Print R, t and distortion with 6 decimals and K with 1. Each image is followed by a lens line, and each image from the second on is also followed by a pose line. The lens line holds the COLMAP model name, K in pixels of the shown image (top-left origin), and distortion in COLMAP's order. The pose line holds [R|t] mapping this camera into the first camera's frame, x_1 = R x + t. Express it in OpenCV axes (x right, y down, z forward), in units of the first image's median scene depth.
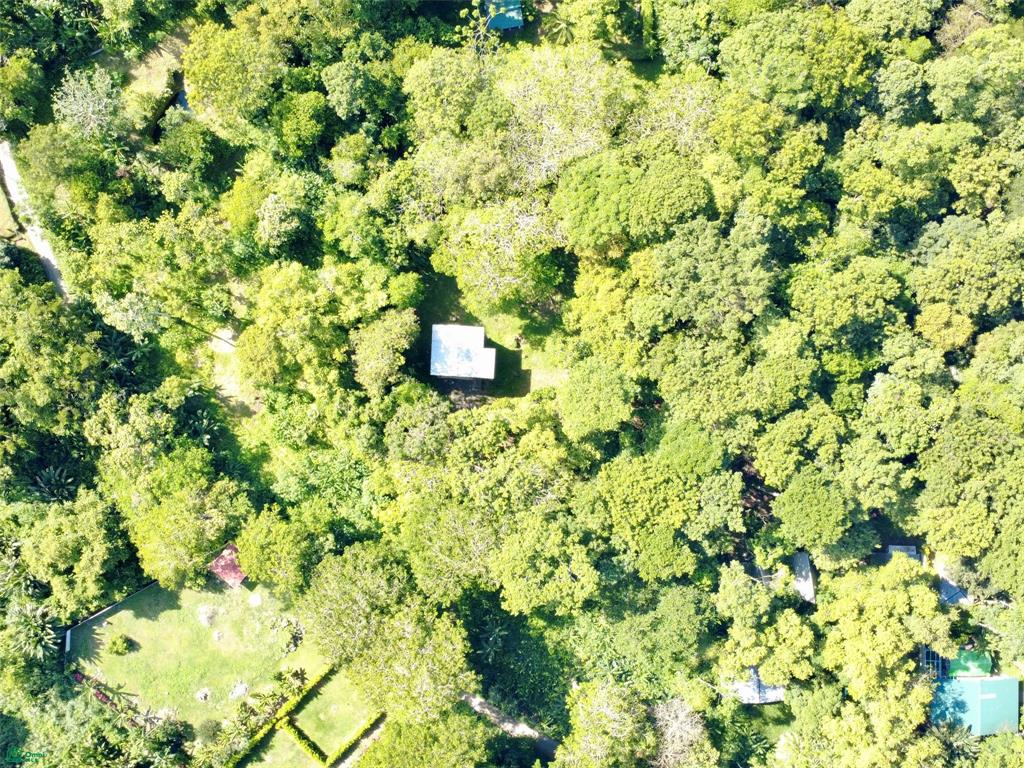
lens RADIAL K [[718.9, 0, 477.8], [0, 718.9, 379.6], [0, 0, 1]] dist [0.000895, 0.000024]
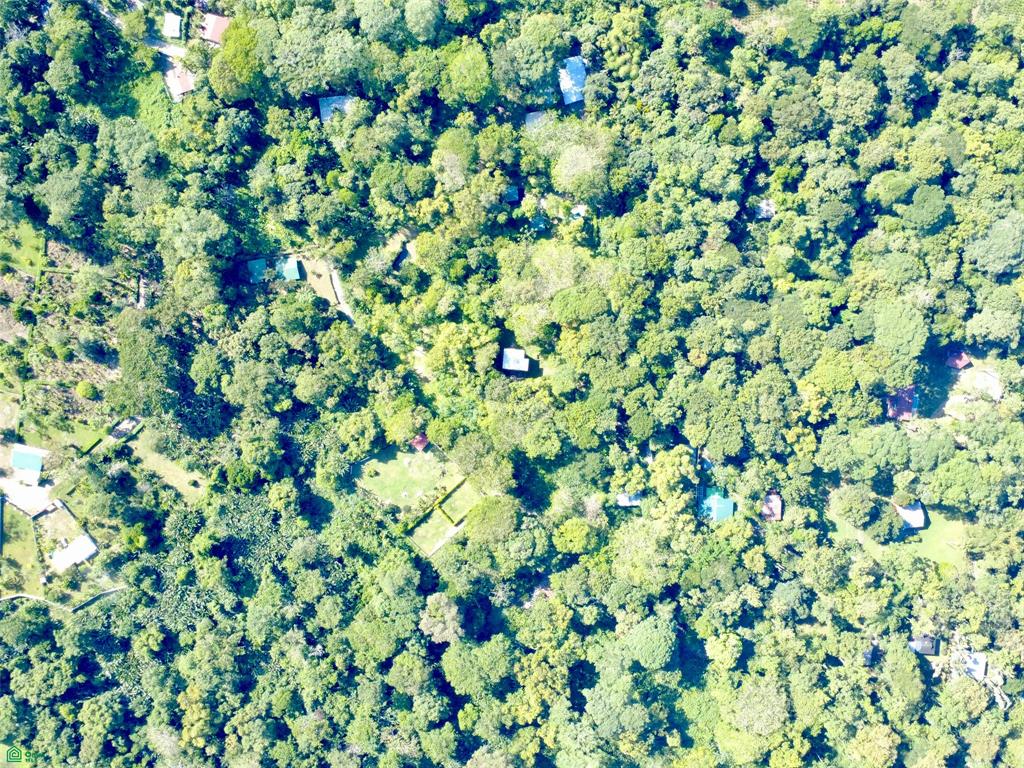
lens RADIAL K [[718.9, 0, 477.8], [0, 718.9, 379.6], [0, 0, 1]] dist [0.000895, 0.000024]
pose [[0.996001, 0.041340, -0.079208, 0.051923], [-0.041001, 0.999142, 0.005906, 0.022878], [0.079384, -0.002635, 0.996841, -1.612363]]
